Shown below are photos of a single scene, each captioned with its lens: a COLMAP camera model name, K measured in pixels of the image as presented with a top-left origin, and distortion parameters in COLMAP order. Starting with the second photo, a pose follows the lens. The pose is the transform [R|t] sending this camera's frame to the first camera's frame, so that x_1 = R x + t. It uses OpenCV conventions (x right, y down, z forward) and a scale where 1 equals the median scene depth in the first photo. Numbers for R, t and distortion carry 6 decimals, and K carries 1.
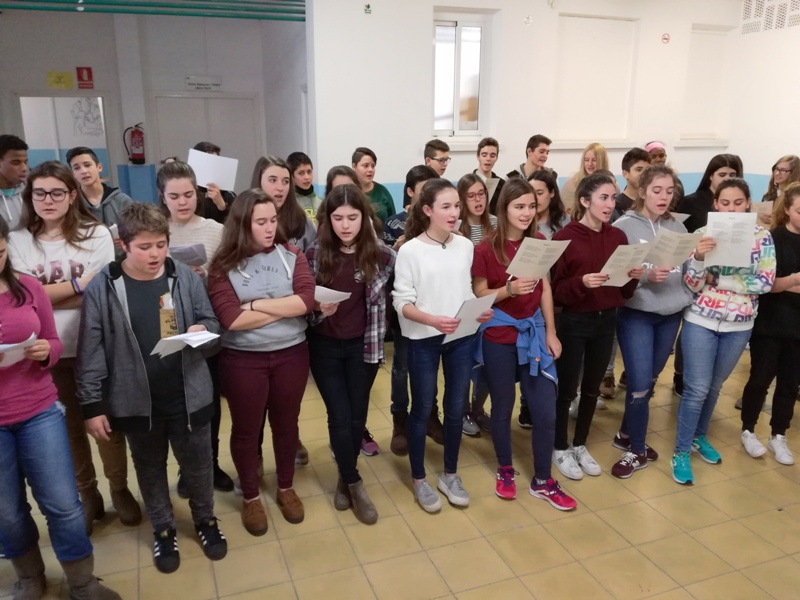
lens RADIAL K [[661.2, 0, 400.0], [0, 661.2, 300.0], [0, 0, 1]] dist [-0.003516, -0.014451]
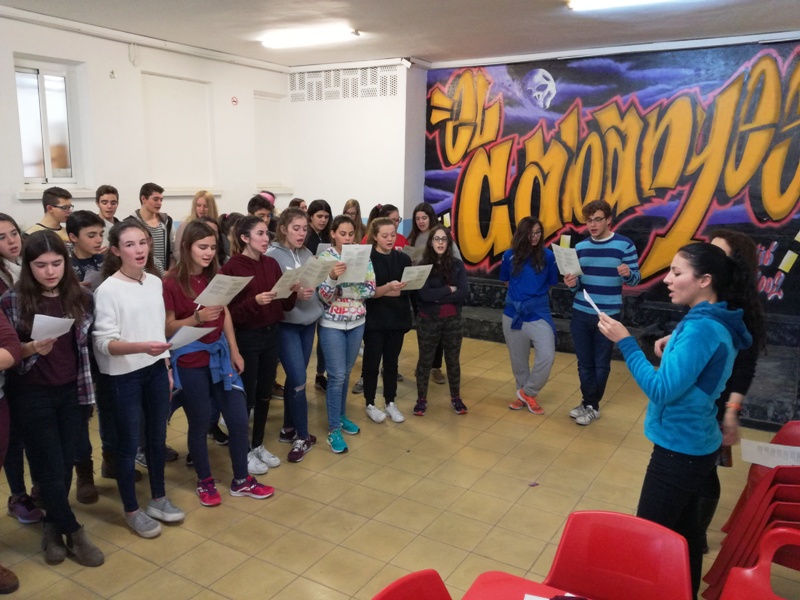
lens RADIAL K [[645.1, 0, 400.0], [0, 645.1, 300.0], [0, 0, 1]] dist [0.001237, -0.001101]
pose [[0.783401, -0.111893, 0.611362, -0.207730], [0.151514, 0.988366, -0.013257, 0.019399], [-0.602766, 0.103015, 0.791240, -0.081891]]
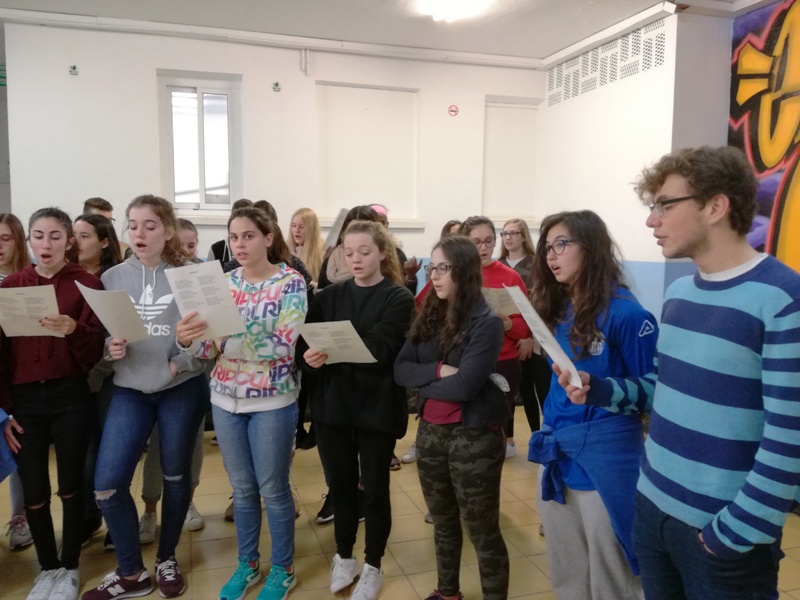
lens RADIAL K [[661.2, 0, 400.0], [0, 661.2, 300.0], [0, 0, 1]] dist [-0.003516, -0.014451]
pose [[0.998295, 0.008771, -0.057703, 0.760254], [-0.018901, 0.983952, -0.177428, 0.056400], [0.055220, 0.178216, 0.982441, 0.279379]]
